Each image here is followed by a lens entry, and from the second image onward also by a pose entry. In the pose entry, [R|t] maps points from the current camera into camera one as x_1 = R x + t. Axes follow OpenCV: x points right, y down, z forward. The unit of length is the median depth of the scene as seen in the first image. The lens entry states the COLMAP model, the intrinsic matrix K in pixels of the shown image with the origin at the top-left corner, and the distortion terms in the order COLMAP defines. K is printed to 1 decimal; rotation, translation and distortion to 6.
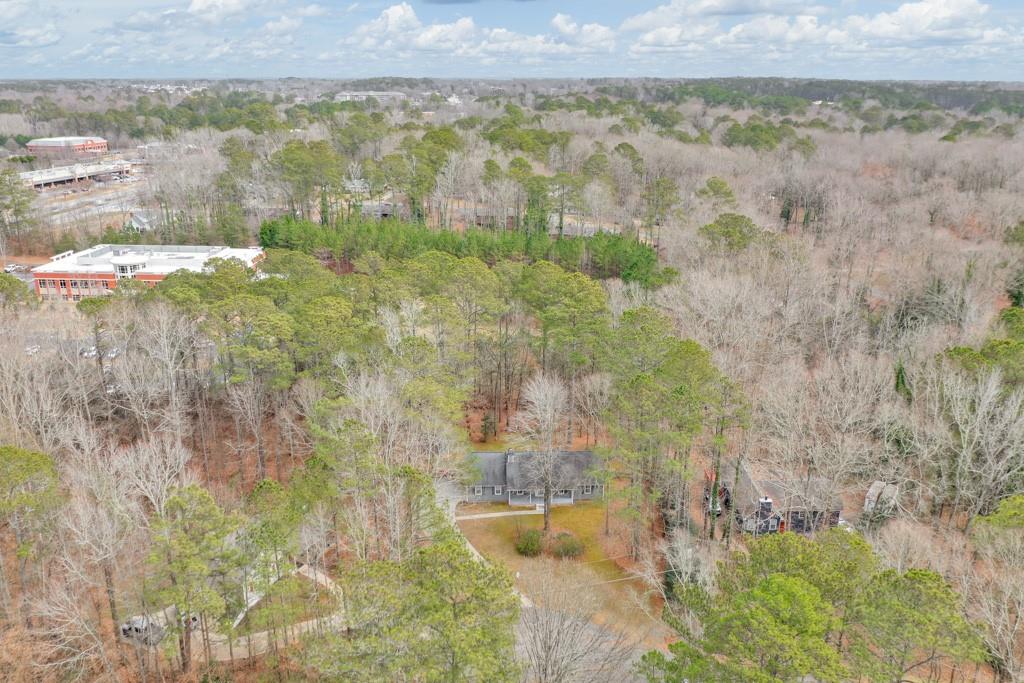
lens RADIAL K [[804.3, 0, 511.9], [0, 804.3, 345.8], [0, 0, 1]] dist [-0.006226, -0.005945]
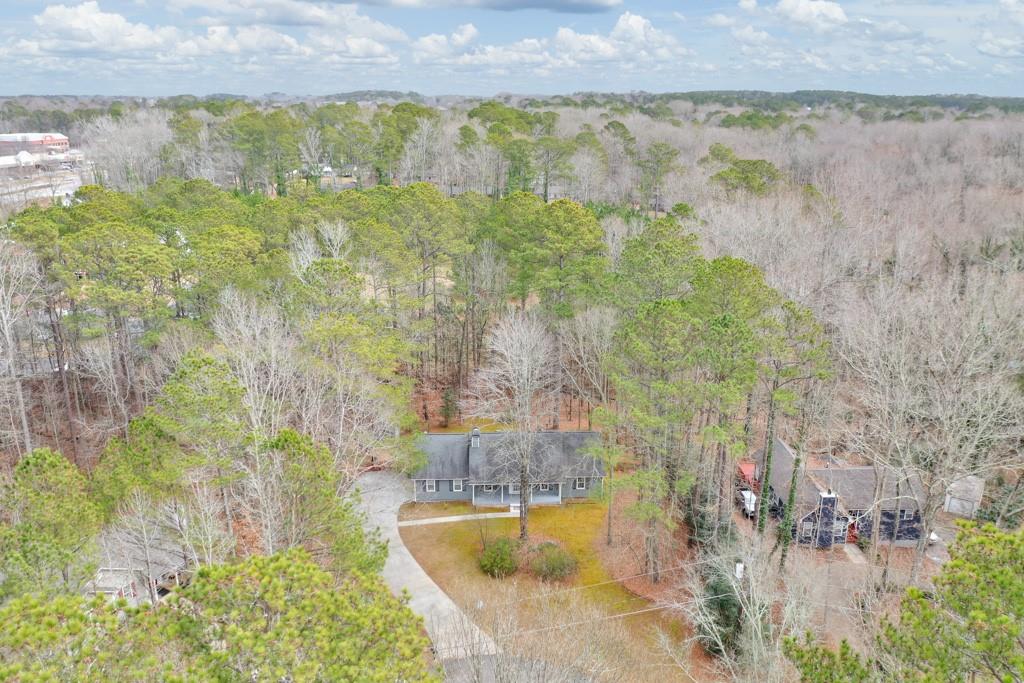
lens RADIAL K [[804.3, 0, 516.6], [0, 804.3, 341.9], [0, 0, 1]] dist [-0.006226, -0.005945]
pose [[0.999760, -0.003323, 0.021652, 0.008678], [0.003873, 0.999670, -0.025400, 0.028734], [-0.021560, 0.025478, 0.999443, 0.112367]]
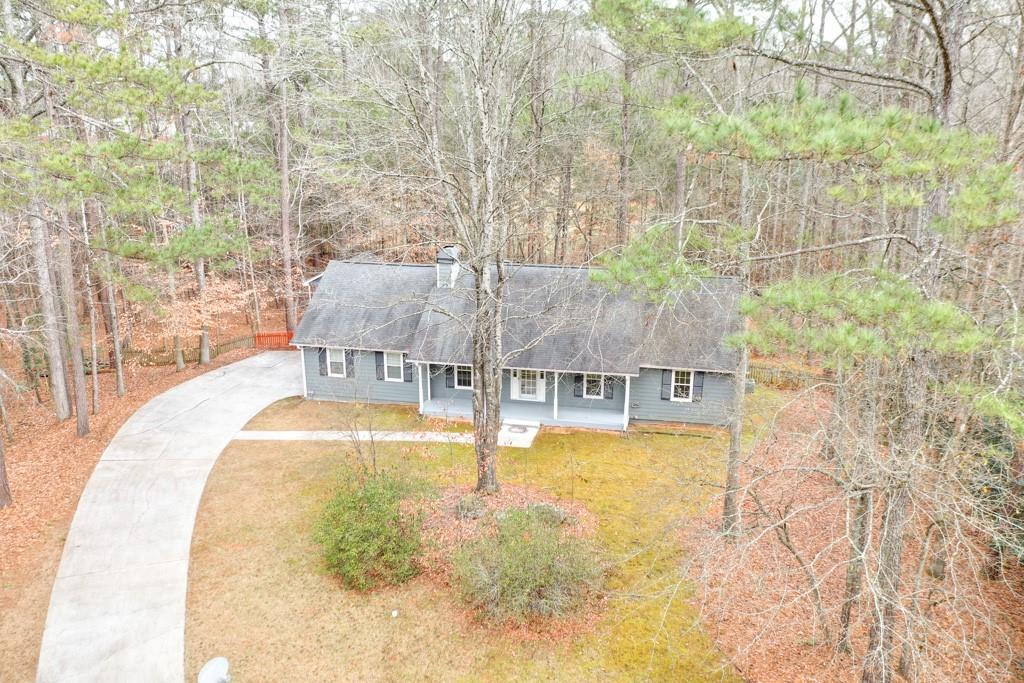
lens RADIAL K [[804.3, 0, 514.7], [0, 804.3, 342.7], [0, 0, 1]] dist [-0.006226, -0.005945]
pose [[0.974411, 0.074941, -0.211911, 0.039863], [-0.083006, 0.996115, -0.029406, 0.073969], [0.208884, 0.046244, 0.976847, 0.295748]]
